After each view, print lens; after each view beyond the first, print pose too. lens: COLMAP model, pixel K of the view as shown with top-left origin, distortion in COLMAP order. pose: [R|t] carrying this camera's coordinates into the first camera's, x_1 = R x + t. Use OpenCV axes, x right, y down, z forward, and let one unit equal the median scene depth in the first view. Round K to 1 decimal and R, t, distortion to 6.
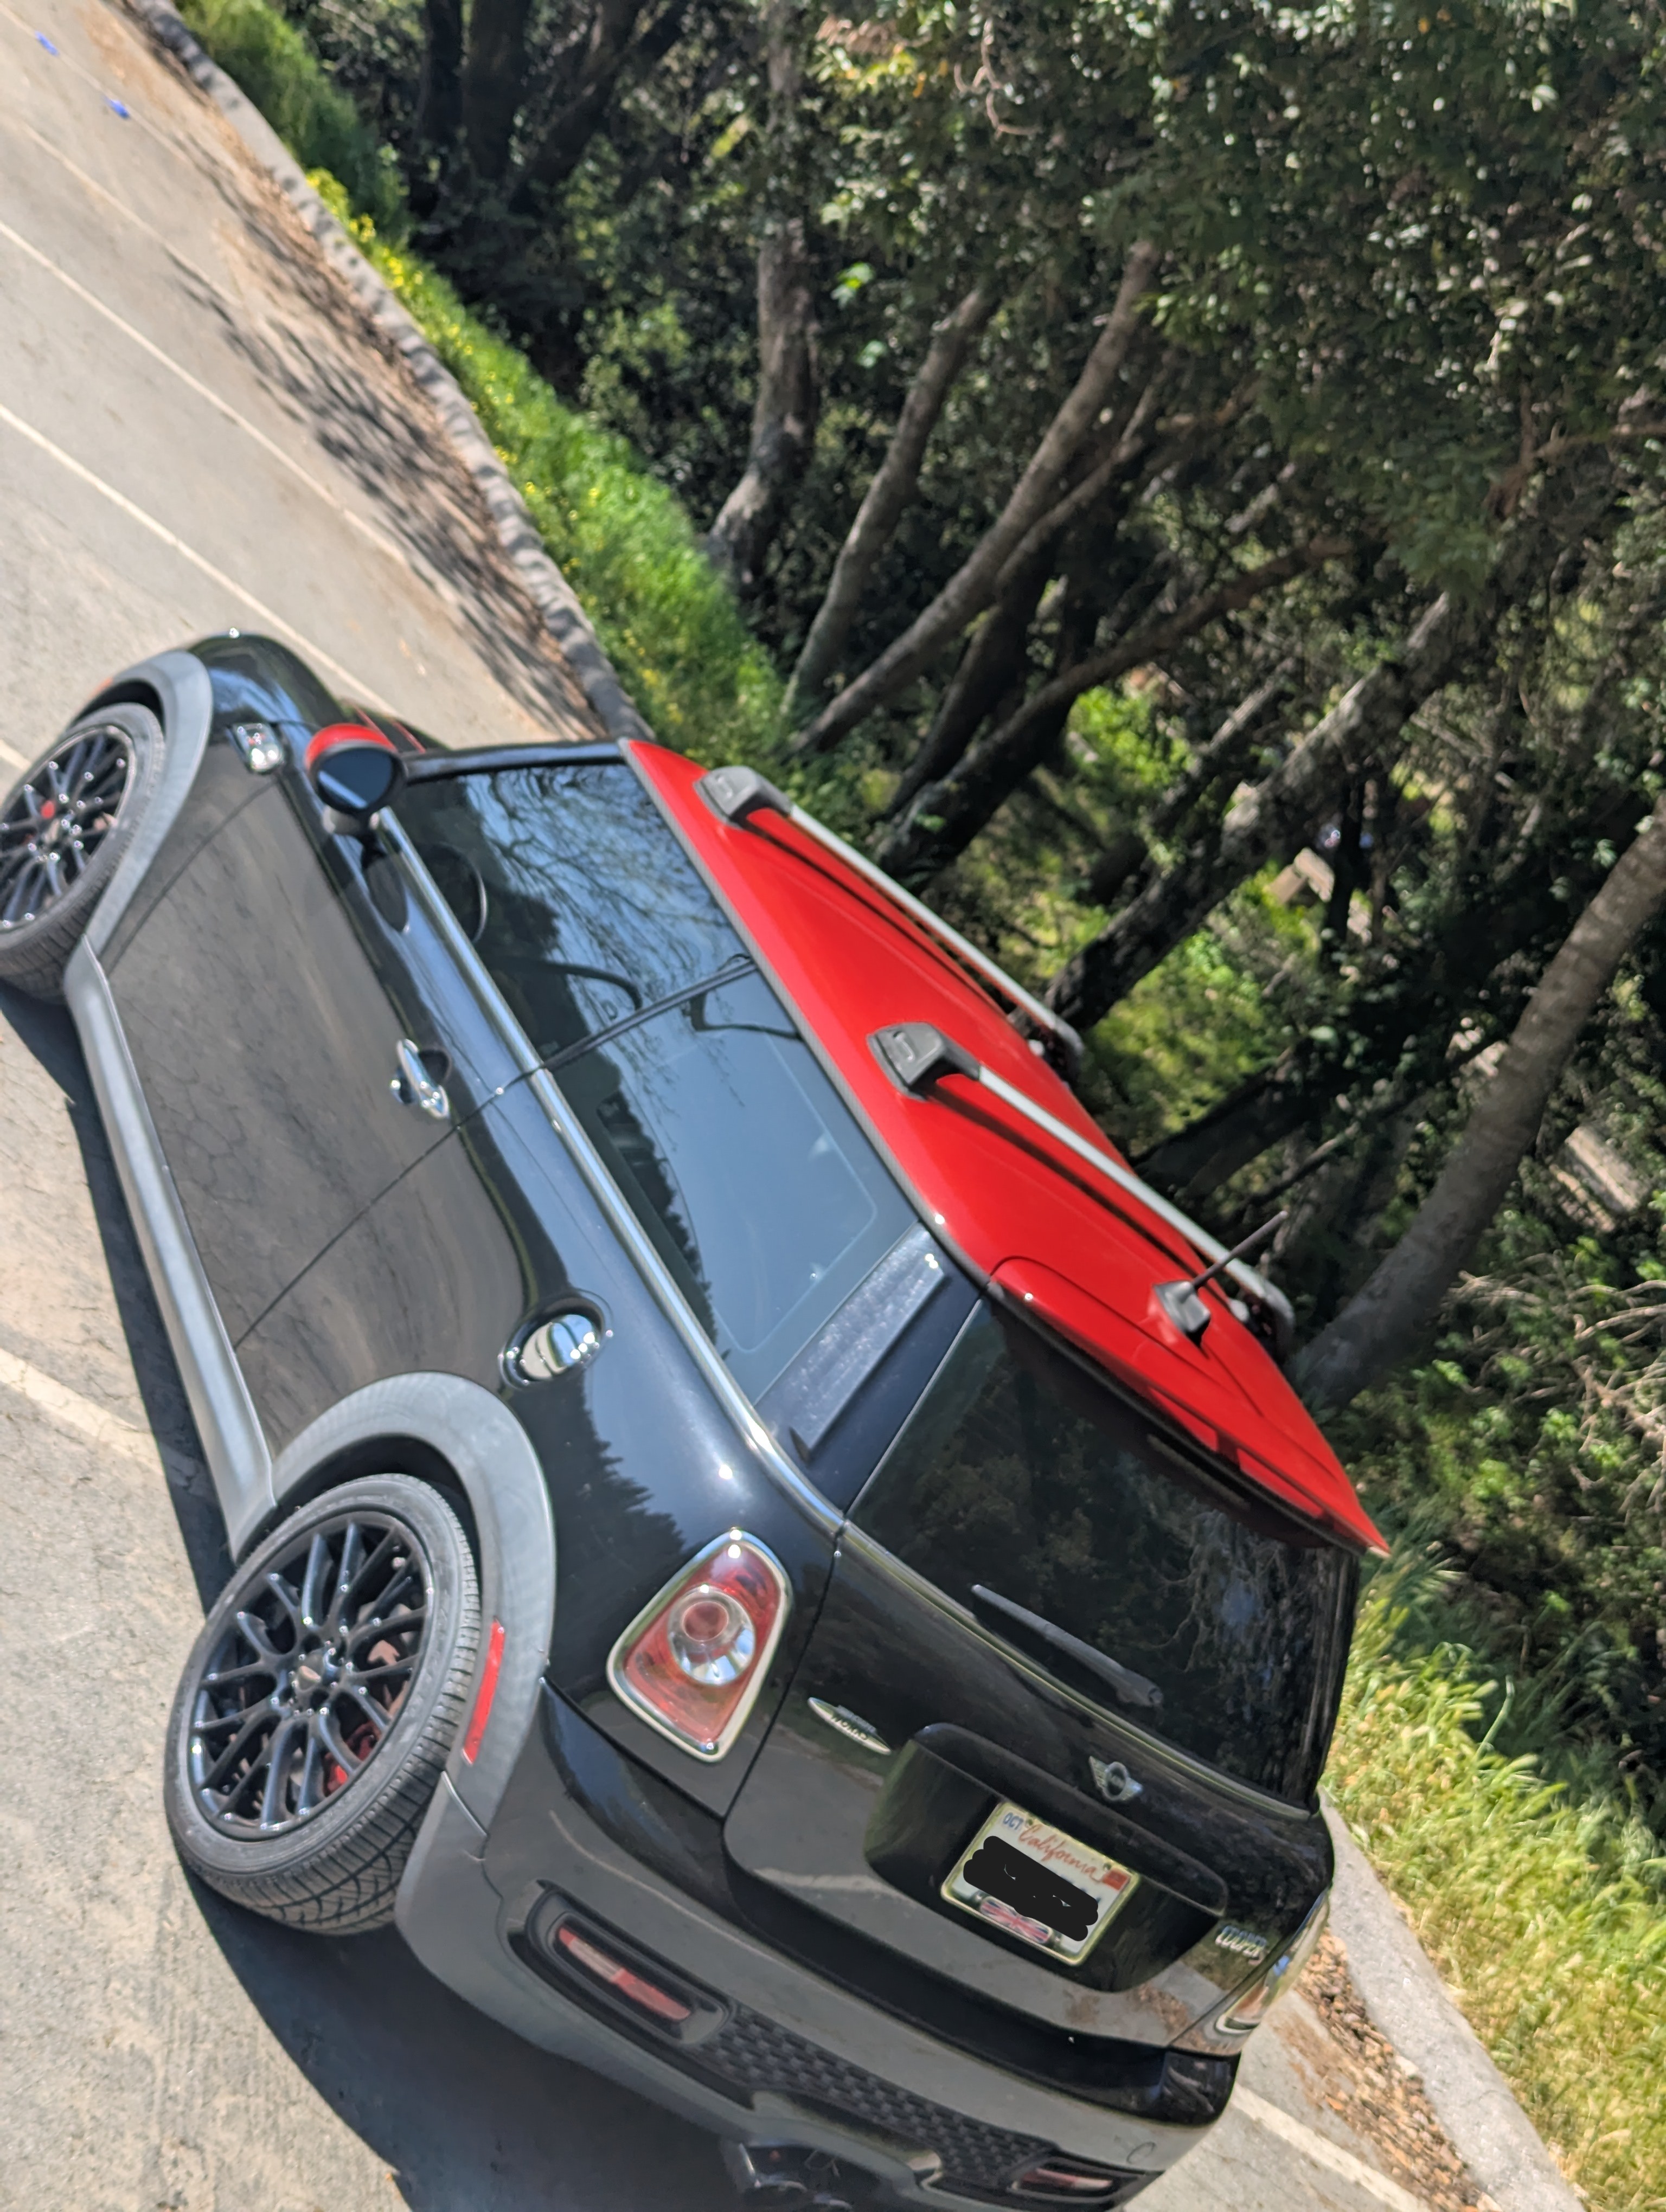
lens RADIAL K [[3033.8, 0, 833.0], [0, 3033.8, 1106.0], [0, 0, 1]] dist [0.015373, -0.037096]
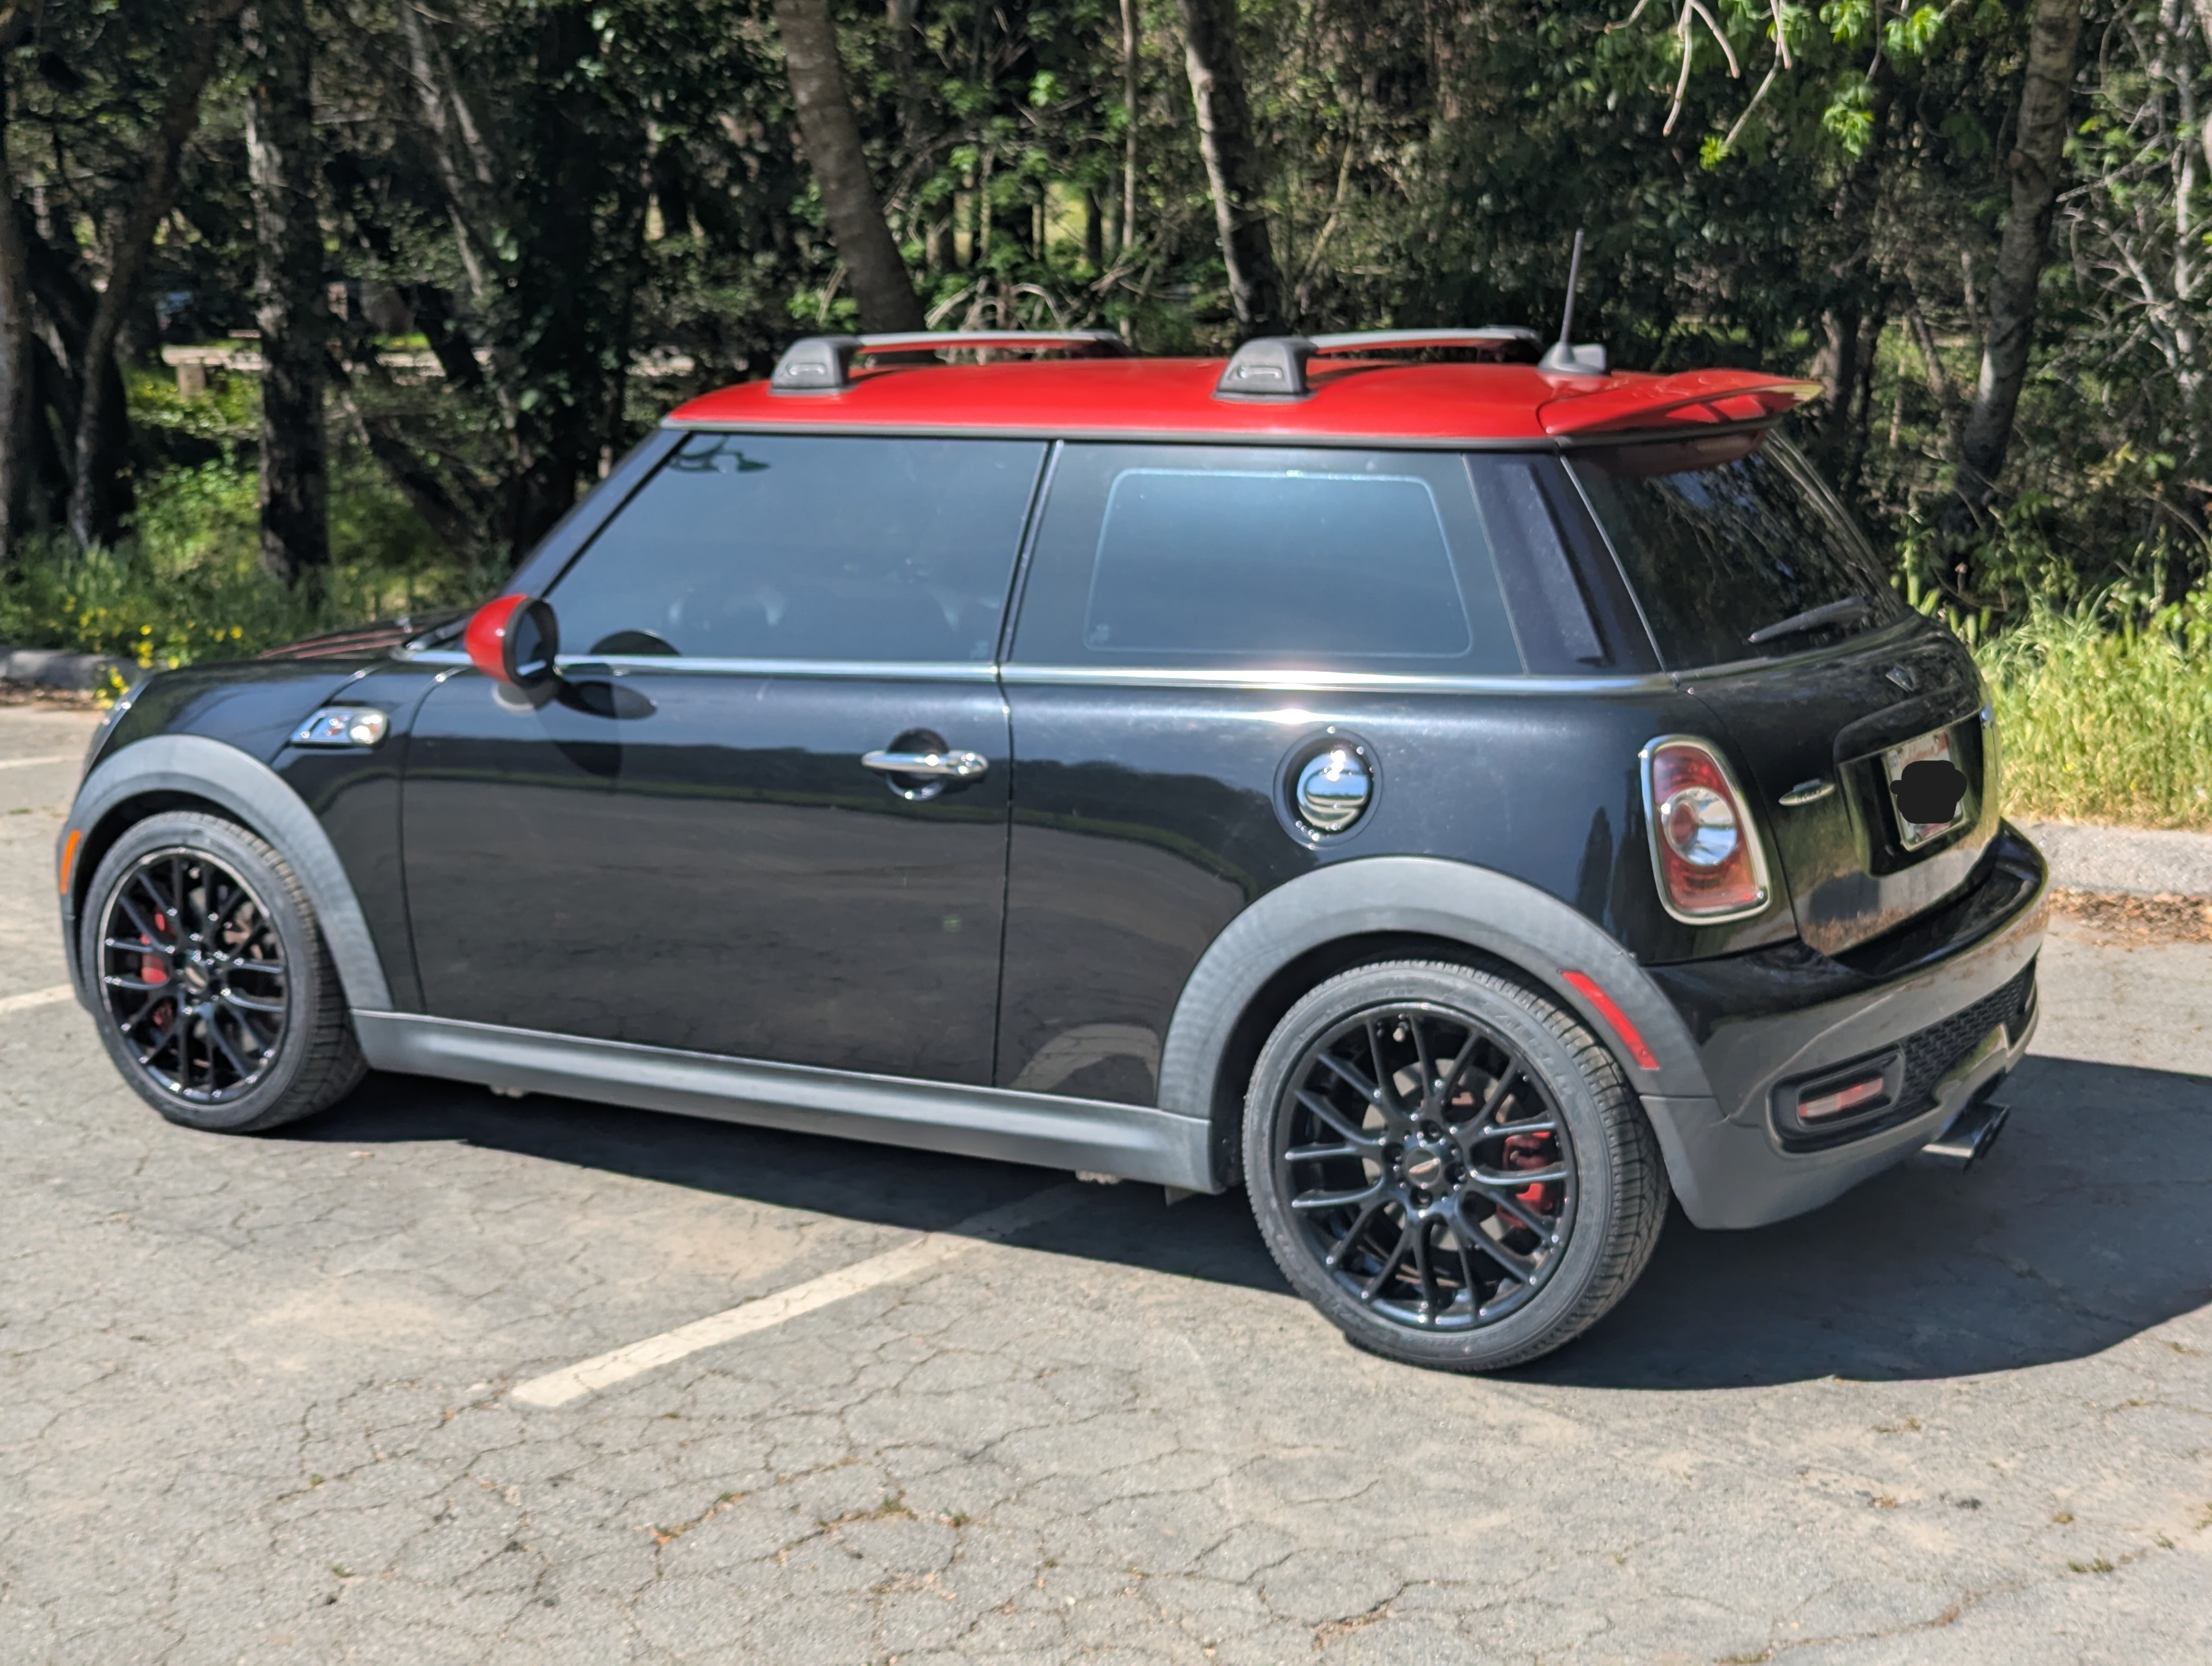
lens RADIAL K [[3033.8, 0, 1106.0], [0, 3033.8, 833.0], [0, 0, 1]] dist [0.015373, -0.037096]
pose [[0.619336, -0.745312, 0.246847, -0.412038], [0.704635, 0.666324, 0.243931, -0.221076], [-0.346285, 0.022861, 0.937851, 0.057370]]
